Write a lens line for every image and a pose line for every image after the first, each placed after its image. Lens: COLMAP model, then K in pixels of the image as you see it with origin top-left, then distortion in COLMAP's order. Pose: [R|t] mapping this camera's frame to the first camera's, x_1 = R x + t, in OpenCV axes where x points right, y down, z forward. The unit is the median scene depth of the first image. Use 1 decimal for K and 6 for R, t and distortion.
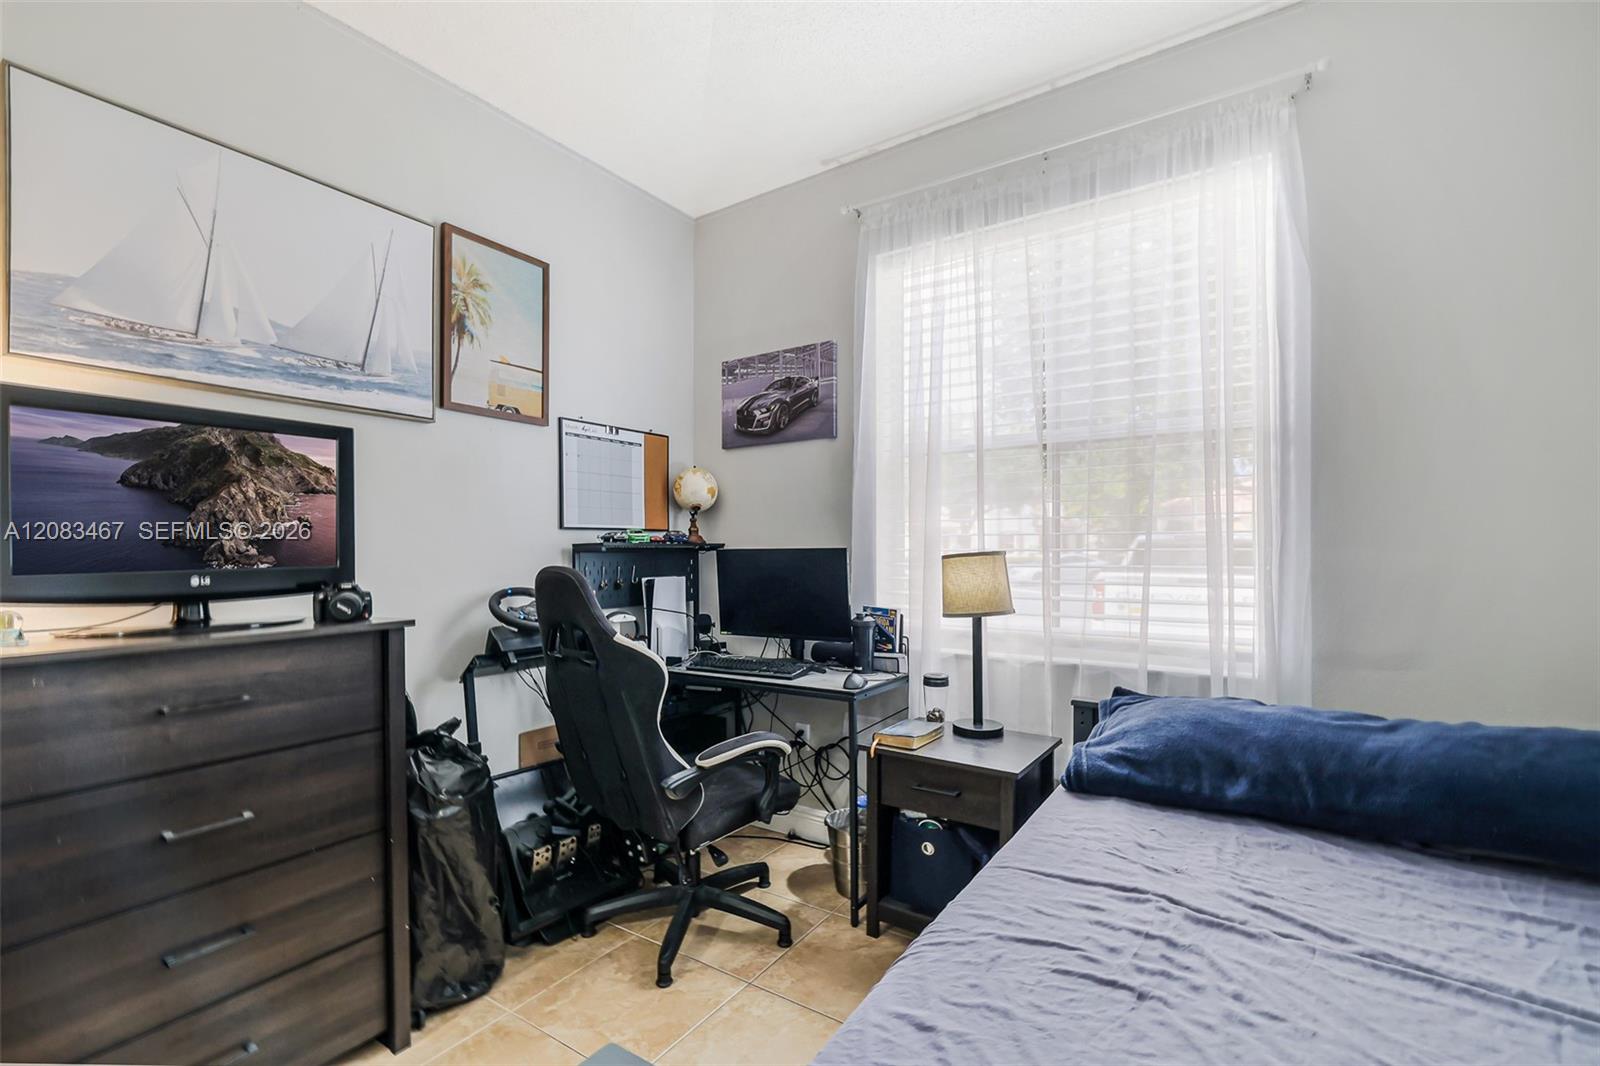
lens RADIAL K [[706.6, 0, 799.3], [0, 706.6, 554.0], [0, 0, 1]] dist [0.000395, -0.000219]
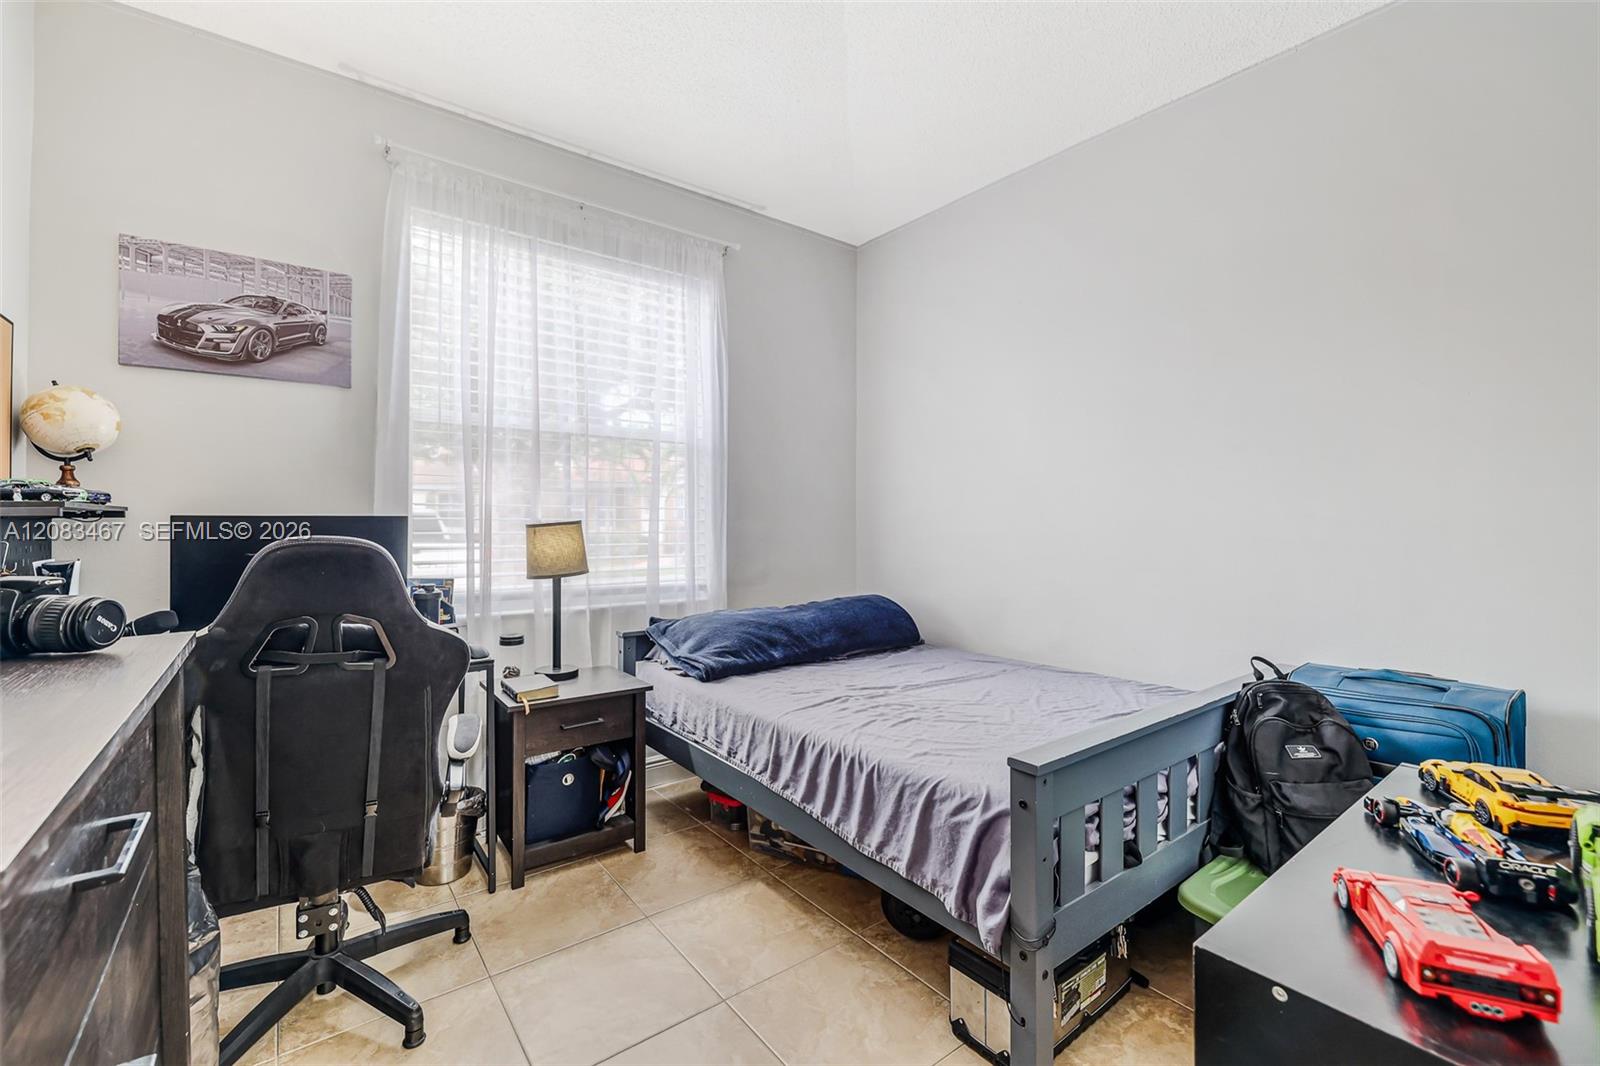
lens RADIAL K [[678.2, 0, 783.8], [0, 678.2, 518.0], [0, 0, 1]] dist [0.000138, -0.000016]
pose [[0.328297, 0.009764, 0.944524, -0.653033], [0.002802, 0.999932, -0.011310, 0.005177], [-0.944570, 0.006360, 0.328248, 0.267716]]
